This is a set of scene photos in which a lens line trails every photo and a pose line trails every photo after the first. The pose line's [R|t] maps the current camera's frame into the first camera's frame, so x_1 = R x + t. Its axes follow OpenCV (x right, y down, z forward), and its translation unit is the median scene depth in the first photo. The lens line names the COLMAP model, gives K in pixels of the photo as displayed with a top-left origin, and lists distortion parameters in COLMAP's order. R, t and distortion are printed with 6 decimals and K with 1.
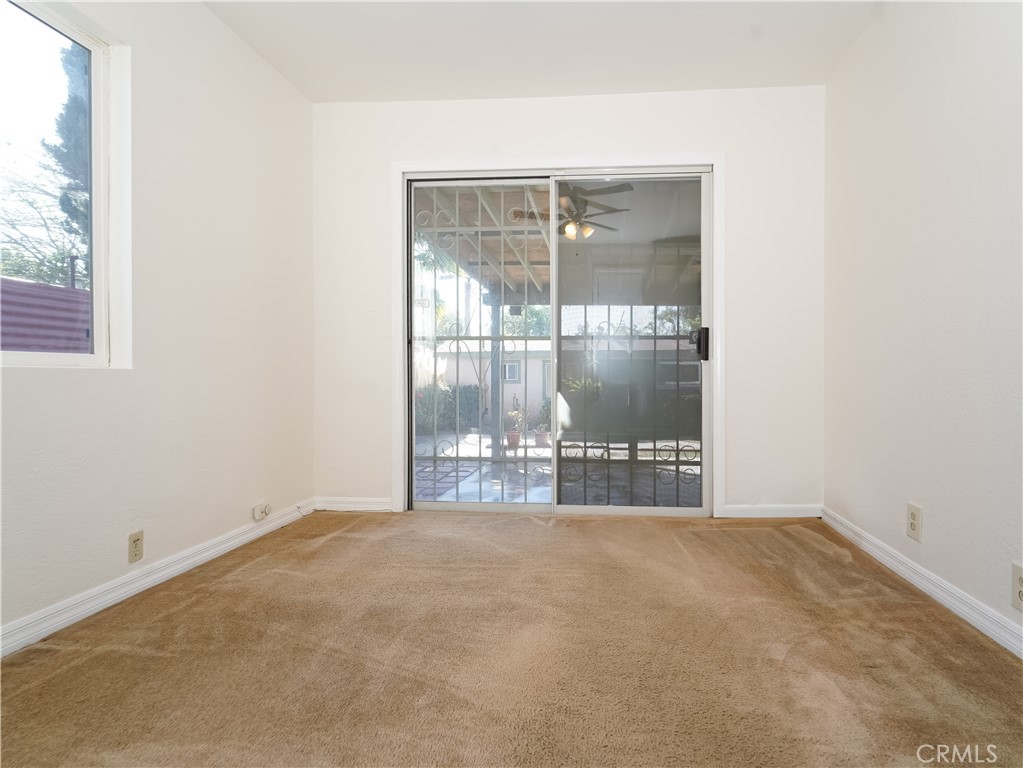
lens RADIAL K [[500.3, 0, 519.6], [0, 500.3, 377.5], [0, 0, 1]] dist [0.002567, -0.000647]
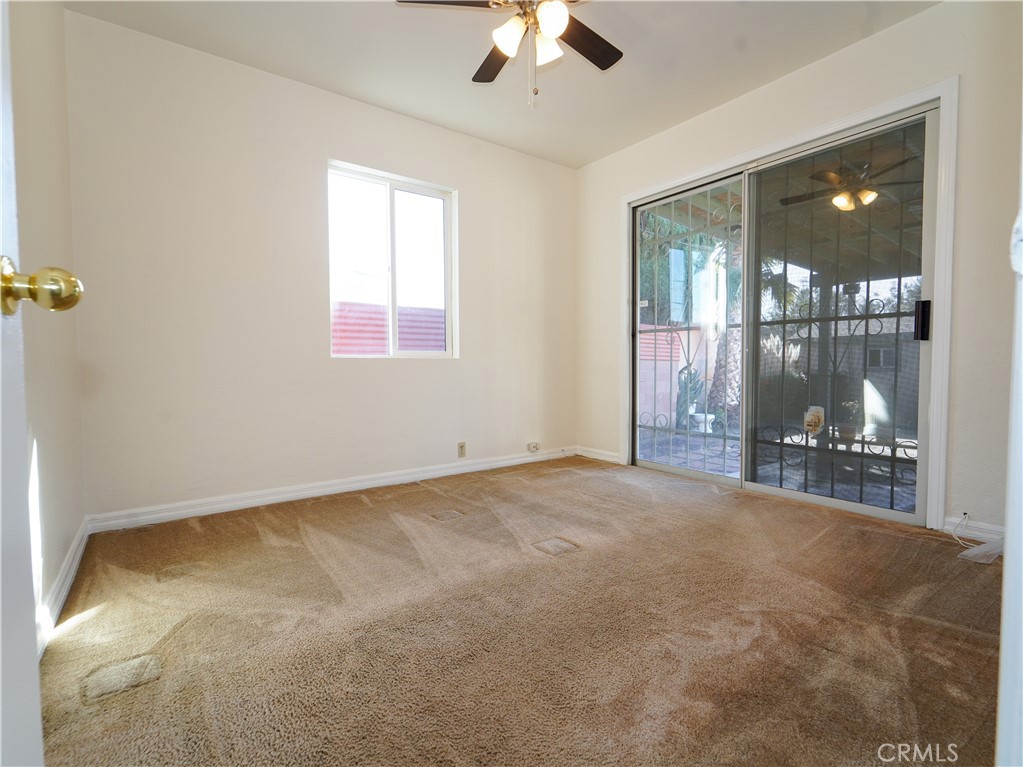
lens RADIAL K [[472.1, 0, 512.6], [0, 472.1, 386.5], [0, 0, 1]] dist [0.002746, -0.000577]
pose [[0.659969, 0.033021, -0.750567, 0.513903], [0.000453, 0.999016, 0.044349, 0.007100], [0.751293, -0.029609, 0.659305, -0.038017]]
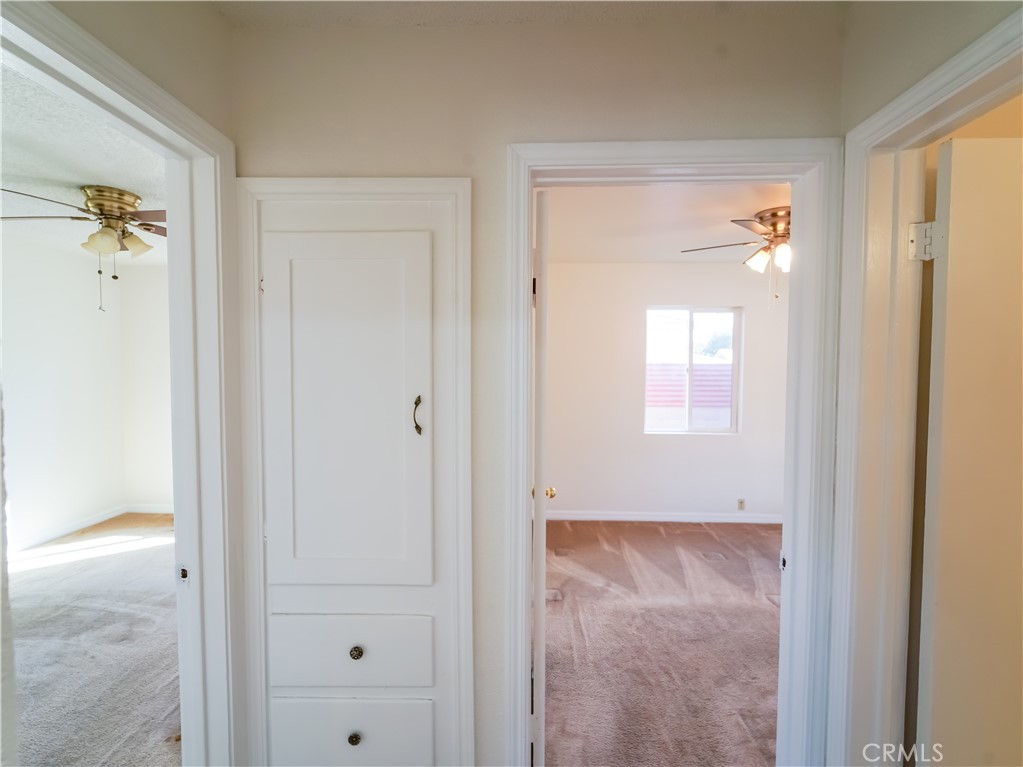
lens RADIAL K [[472.1, 0, 504.9], [0, 472.1, 391.8], [0, 0, 1]] dist [0.002746, -0.000577]
pose [[0.032108, 0.071151, -0.996949, 1.058482], [0.004247, 0.997444, 0.071323, -0.279402], [0.999475, -0.006524, 0.031724, -0.177099]]
